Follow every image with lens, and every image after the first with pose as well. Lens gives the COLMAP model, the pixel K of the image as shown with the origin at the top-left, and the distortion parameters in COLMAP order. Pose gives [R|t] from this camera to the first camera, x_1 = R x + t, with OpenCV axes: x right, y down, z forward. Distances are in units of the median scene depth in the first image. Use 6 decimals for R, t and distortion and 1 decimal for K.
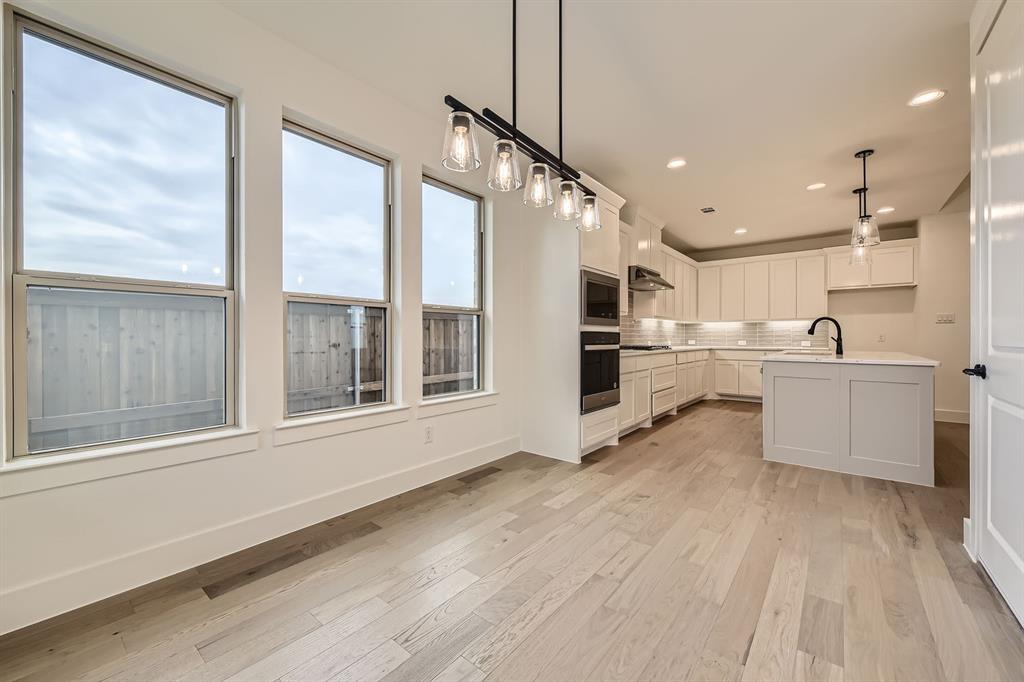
lens RADIAL K [[404.7, 0, 510.6], [0, 404.7, 335.4], [0, 0, 1]] dist [-0.005489, -0.000817]
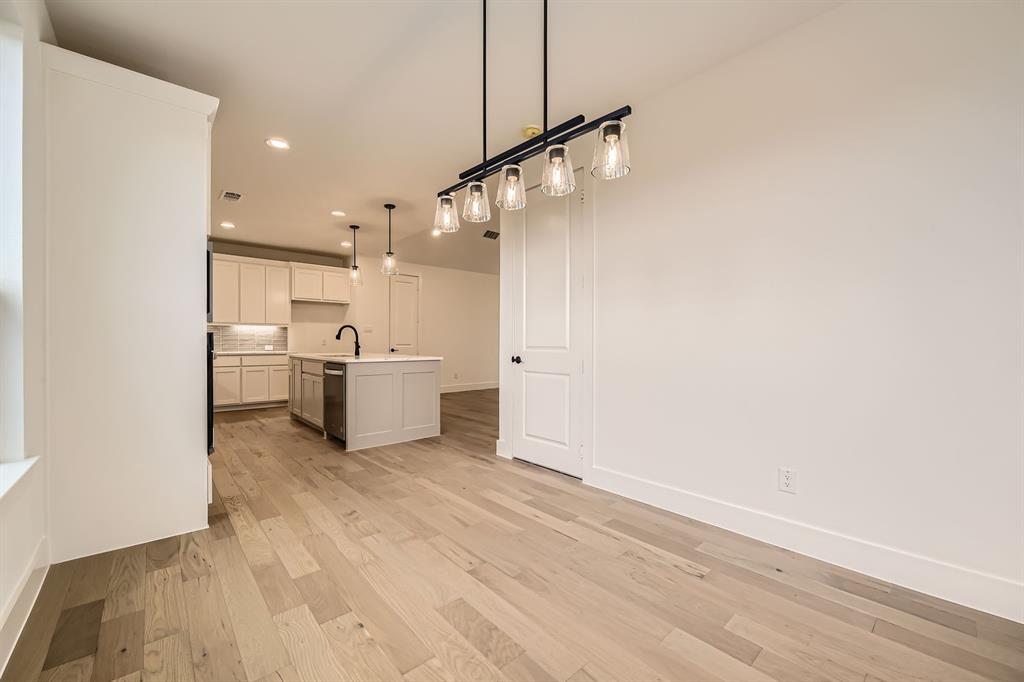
lens RADIAL K [[404.7, 0, 513.5], [0, 404.7, 345.7], [0, 0, 1]] dist [-0.005489, -0.000817]
pose [[0.151157, -0.007750, 0.988479, -0.489716], [-0.007602, 0.999931, 0.009003, 0.001972], [-0.988480, -0.008875, 0.151088, 0.456564]]
